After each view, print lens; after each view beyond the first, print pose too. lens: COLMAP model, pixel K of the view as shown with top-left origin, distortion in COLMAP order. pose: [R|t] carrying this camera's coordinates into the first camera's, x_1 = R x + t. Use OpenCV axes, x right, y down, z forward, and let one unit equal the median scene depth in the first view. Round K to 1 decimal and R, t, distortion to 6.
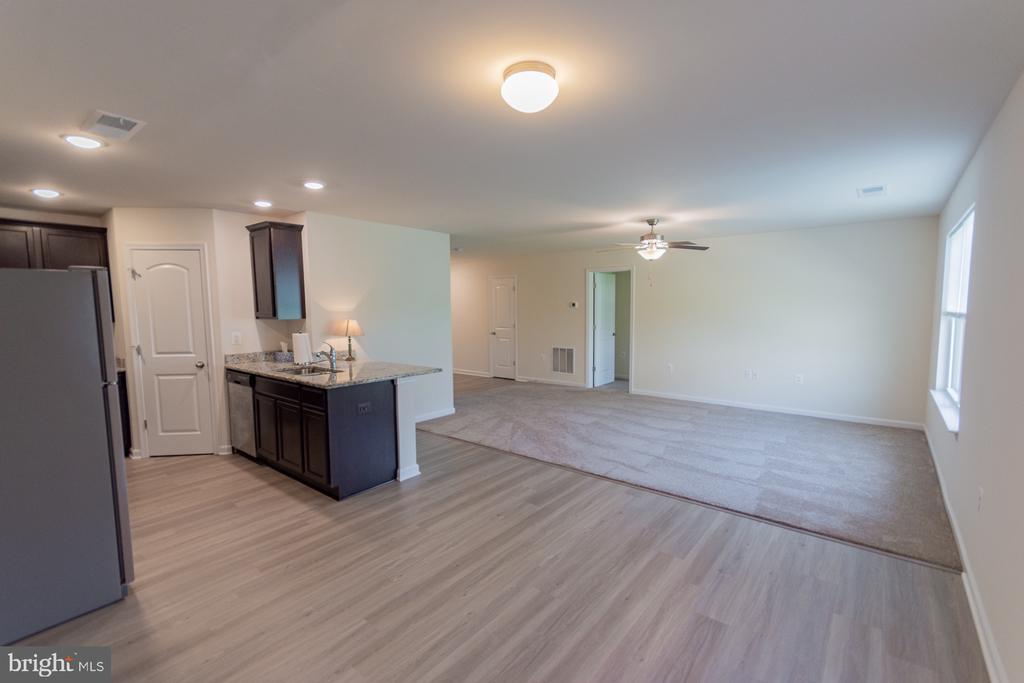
lens RADIAL K [[447.8, 0, 512.2], [0, 447.8, 339.6], [0, 0, 1]] dist [0.007858, -0.002605]
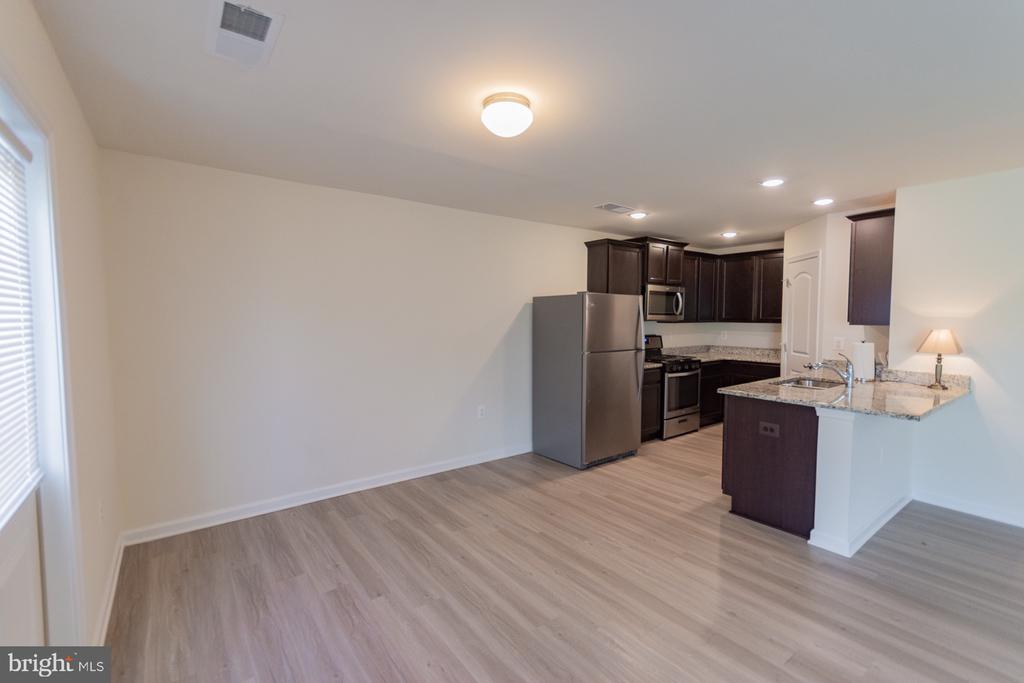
lens RADIAL K [[447.8, 0, 513.1], [0, 447.8, 346.1], [0, 0, 1]] dist [0.007858, -0.002605]
pose [[-0.229487, 0.075671, -0.970366, 0.674393], [-0.066767, 0.993401, 0.093258, -0.058401], [0.971019, 0.086190, -0.222920, 0.778560]]
